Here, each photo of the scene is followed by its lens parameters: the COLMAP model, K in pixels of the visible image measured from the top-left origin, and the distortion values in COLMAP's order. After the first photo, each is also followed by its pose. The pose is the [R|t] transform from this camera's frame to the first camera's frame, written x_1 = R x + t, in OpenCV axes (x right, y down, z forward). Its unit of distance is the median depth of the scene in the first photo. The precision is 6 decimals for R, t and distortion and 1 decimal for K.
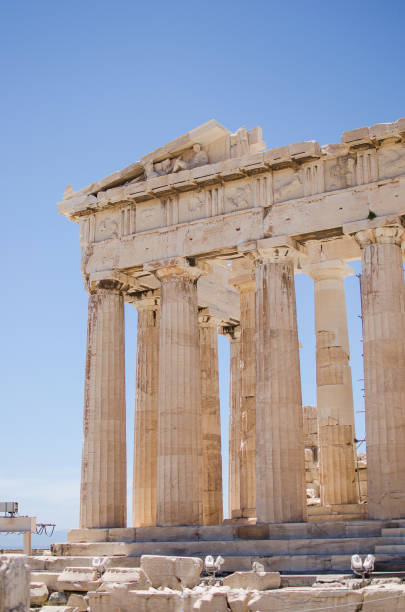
lens RADIAL K [[943.6, 0, 197.9], [0, 943.6, 309.0], [0, 0, 1]] dist [-0.153674, 0.000000]
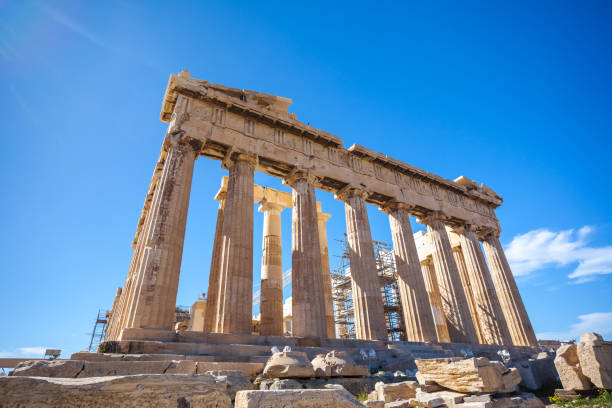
lens RADIAL K [[333.6, 0, 304.0], [0, 333.6, 209.5], [0, 0, 1]] dist [-0.052792, 0.018849]
pose [[0.487608, 0.419934, 0.765437, -0.360652], [-0.187184, 0.906623, -0.378150, 0.217977], [-0.852760, 0.041112, 0.520682, 0.655284]]
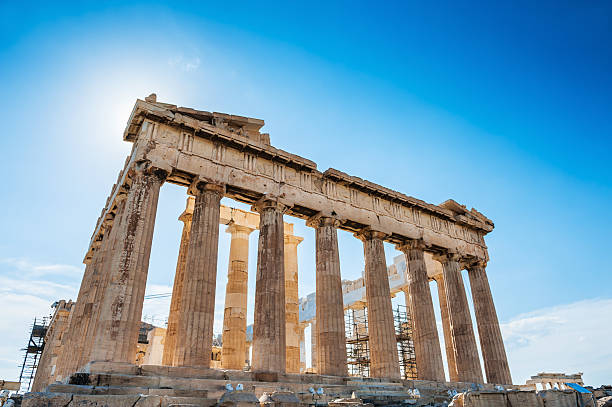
lens RADIAL K [[425.0, 0, 309.5], [0, 425.0, 211.6], [0, 0, 1]] dist [-0.025916, -0.022713]
pose [[0.431365, 0.416532, 0.800266, -0.482441], [-0.210446, 0.909025, -0.359704, 0.200670], [-0.877289, -0.013249, 0.479779, 0.556746]]
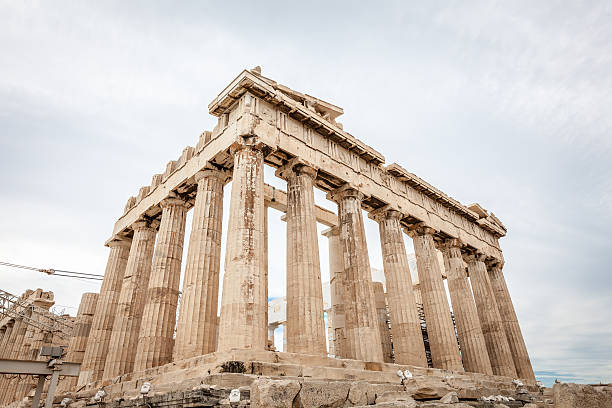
lens RADIAL K [[408.6, 0, 304.7], [0, 408.6, 208.4], [0, 0, 1]] dist [0.027714, 0.000964]
pose [[0.271189, 0.454561, 0.848428, -0.534750], [-0.203066, 0.888640, -0.411198, 0.266833], [-0.940862, -0.060775, 0.333296, 0.802207]]
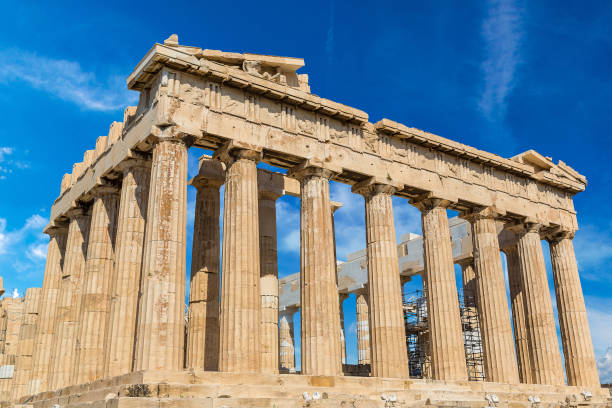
lens RADIAL K [[655.6, 0, 306.8], [0, 655.6, 214.5], [0, 0, 1]] dist [0.023675, 0.000000]
pose [[0.403683, 0.296581, 0.865494, -0.691199], [-0.205609, 0.951210, -0.230054, 0.205780], [-0.891496, -0.085084, 0.444967, 0.570916]]
